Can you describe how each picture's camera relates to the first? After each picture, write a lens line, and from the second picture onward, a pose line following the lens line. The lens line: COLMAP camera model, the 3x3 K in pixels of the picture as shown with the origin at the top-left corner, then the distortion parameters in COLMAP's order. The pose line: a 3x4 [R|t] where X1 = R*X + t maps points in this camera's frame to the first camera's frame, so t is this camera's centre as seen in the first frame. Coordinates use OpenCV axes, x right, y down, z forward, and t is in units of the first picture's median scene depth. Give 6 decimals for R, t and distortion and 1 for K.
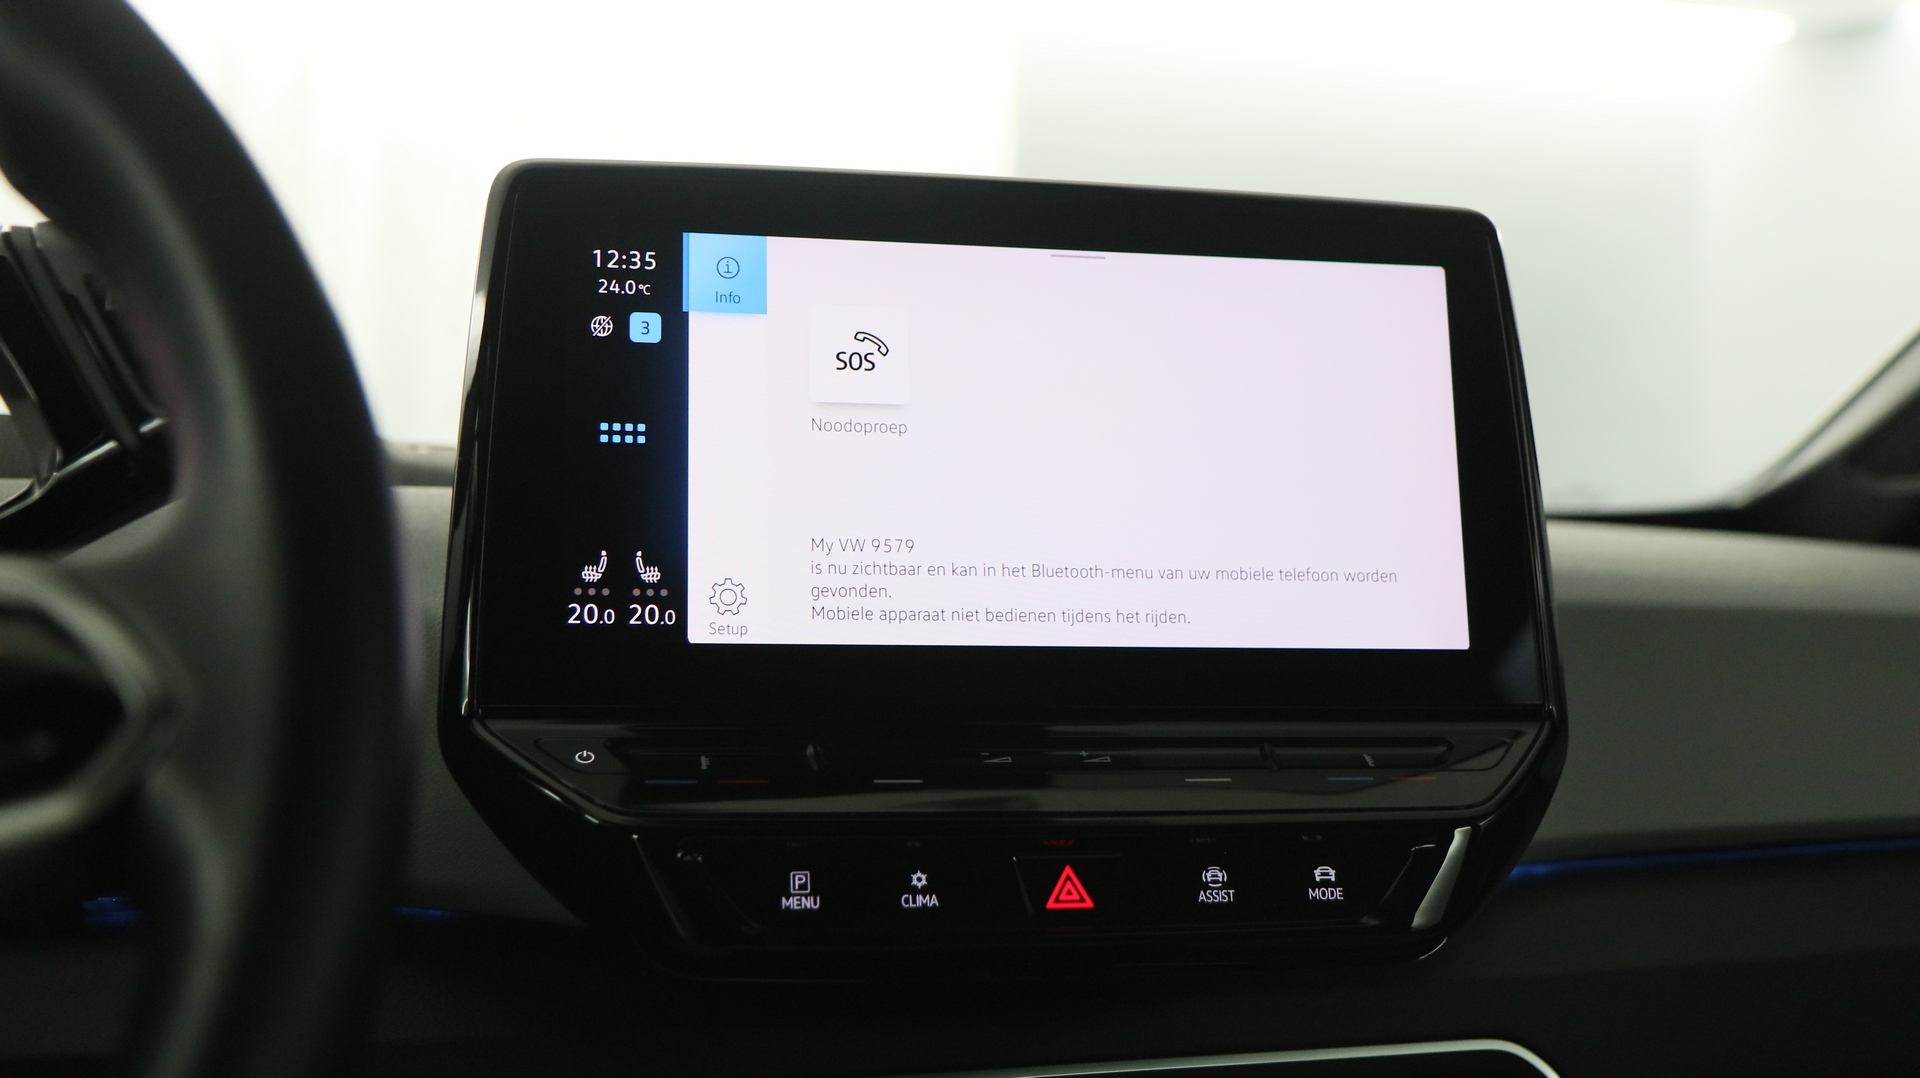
lens RADIAL K [[2268.5, 0, 974.2], [0, 2268.5, 533.9], [0, 0, 1]] dist [-0.005651, 0.004210]
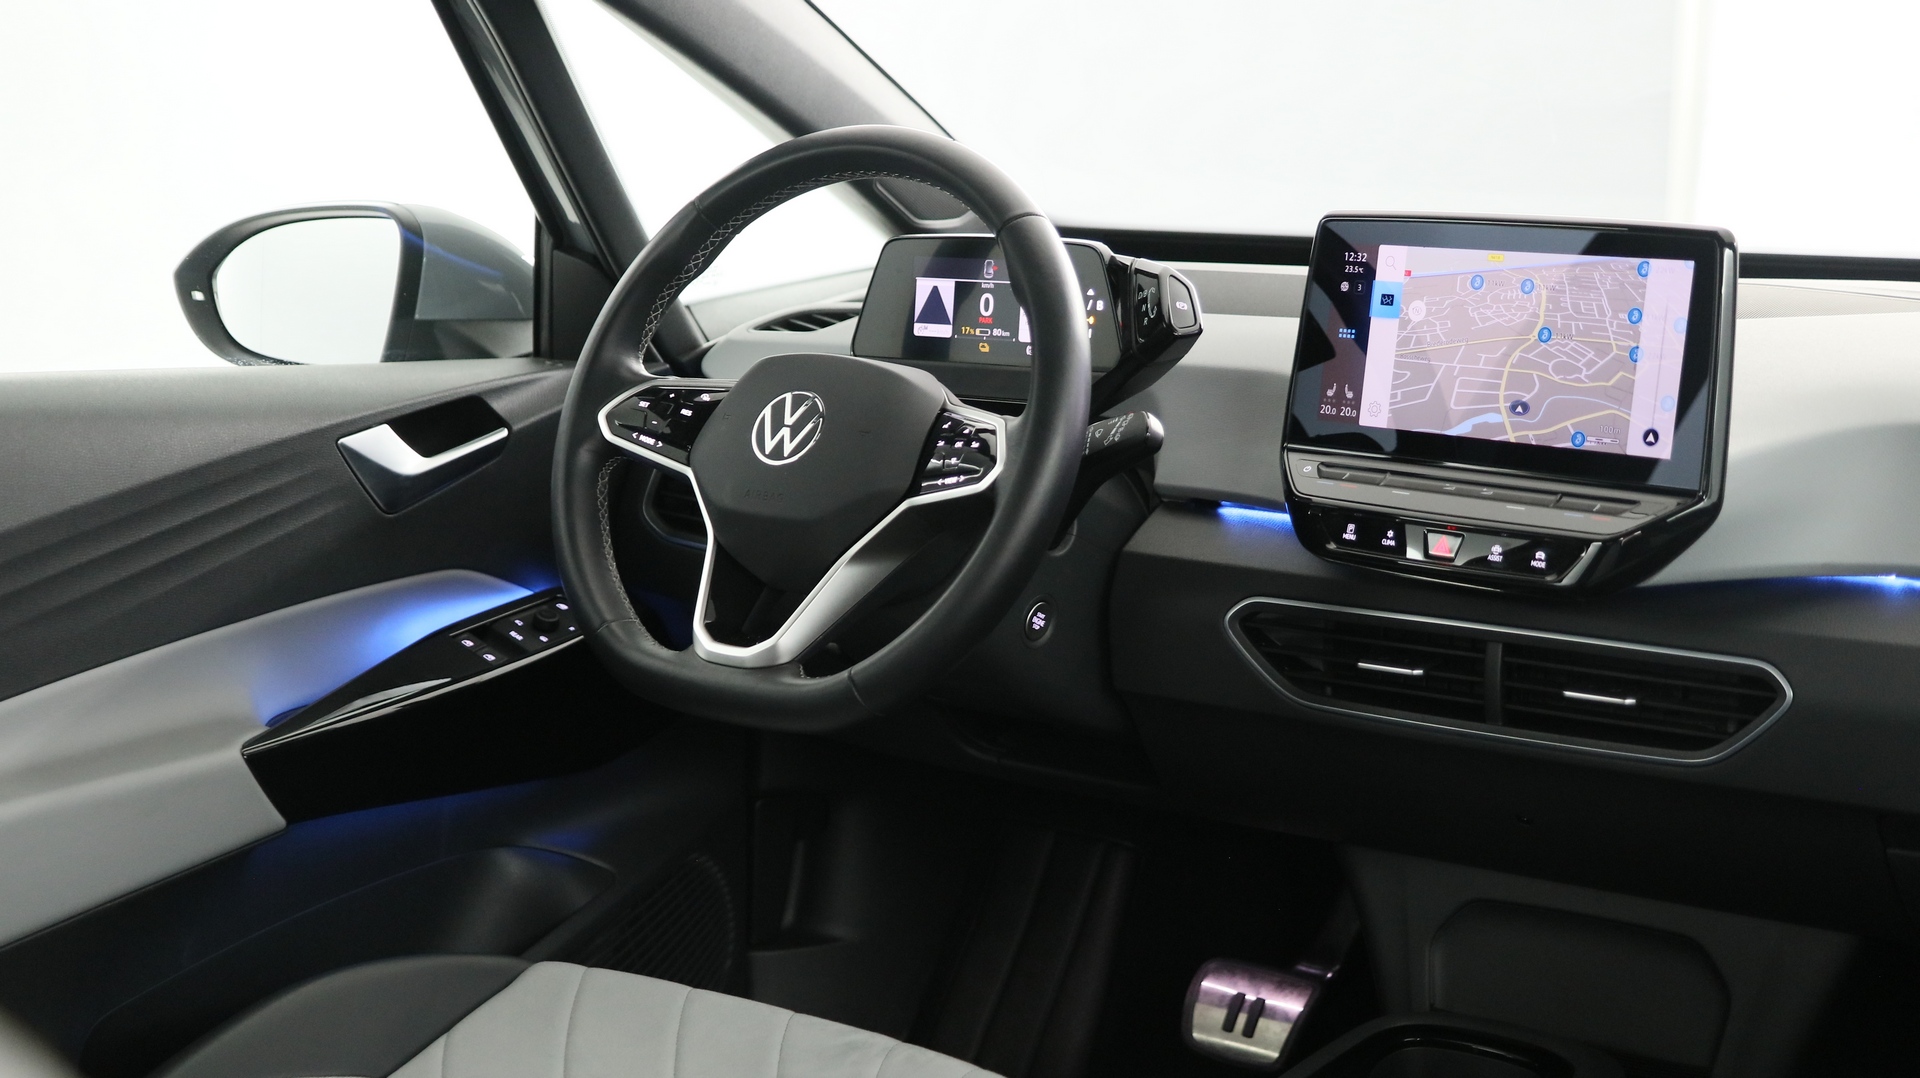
lens RADIAL K [[2772.5, 0, 960.0], [0, 2772.5, 539.0], [0, 0, 1]] dist [0.013690, 0.038636]
pose [[0.530549, 0.118999, -0.839259, 2.078162], [0.006423, 0.989504, 0.144363, -0.252234], [0.847630, -0.081982, 0.524217, -0.863496]]
